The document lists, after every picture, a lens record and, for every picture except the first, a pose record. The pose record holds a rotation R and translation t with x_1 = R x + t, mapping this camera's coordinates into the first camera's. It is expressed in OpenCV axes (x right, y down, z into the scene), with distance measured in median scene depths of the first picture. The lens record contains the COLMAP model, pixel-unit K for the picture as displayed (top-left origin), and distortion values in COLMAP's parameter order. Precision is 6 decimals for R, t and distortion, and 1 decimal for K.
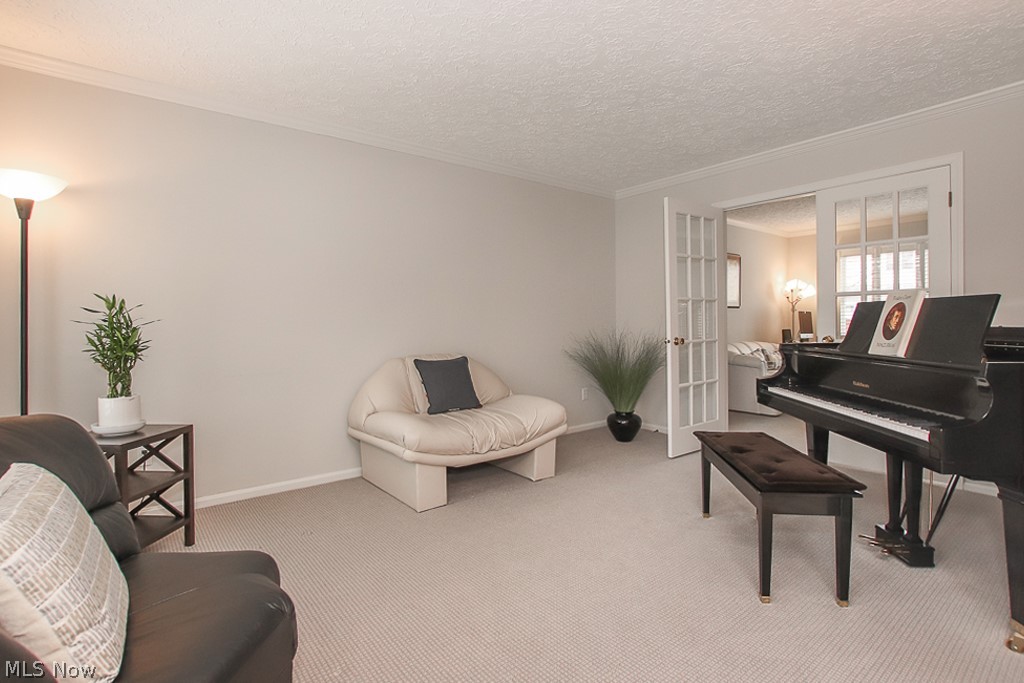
lens RADIAL K [[500.0, 0, 510.5], [0, 500.0, 332.0], [0, 0, 1]] dist [-0.006383, 0.000350]
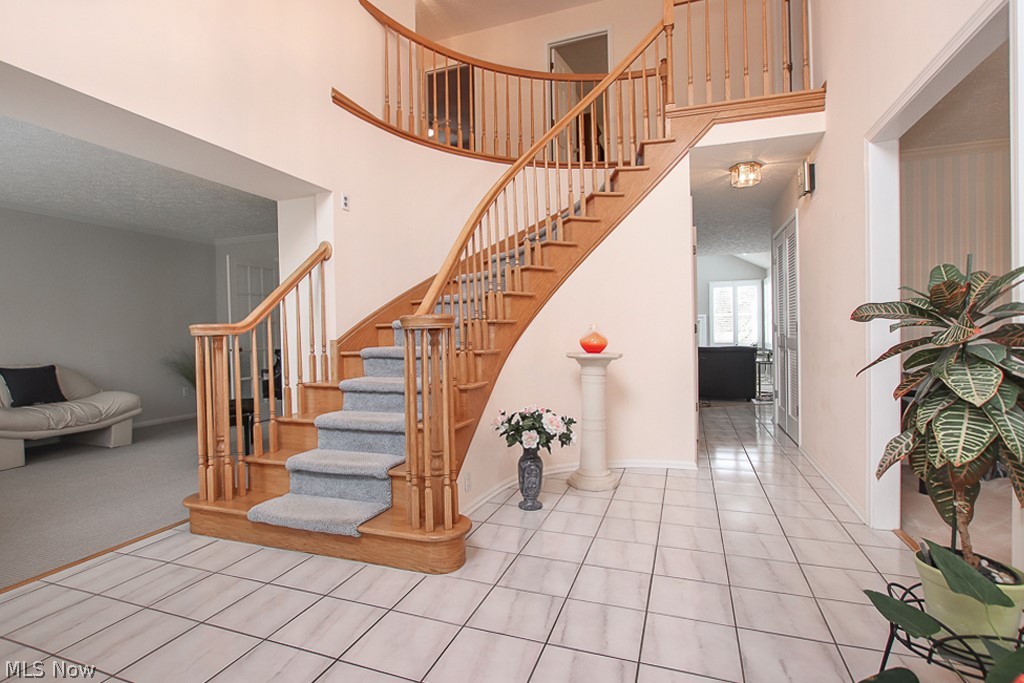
lens RADIAL K [[500.0, 0, 511.5], [0, 500.0, 338.8], [0, 0, 1]] dist [-0.006383, 0.000350]
pose [[0.852308, -0.005399, 0.523013, 0.279725], [0.007312, 0.999972, -0.001595, -0.009063], [-0.522990, 0.005184, 0.852323, -0.837768]]
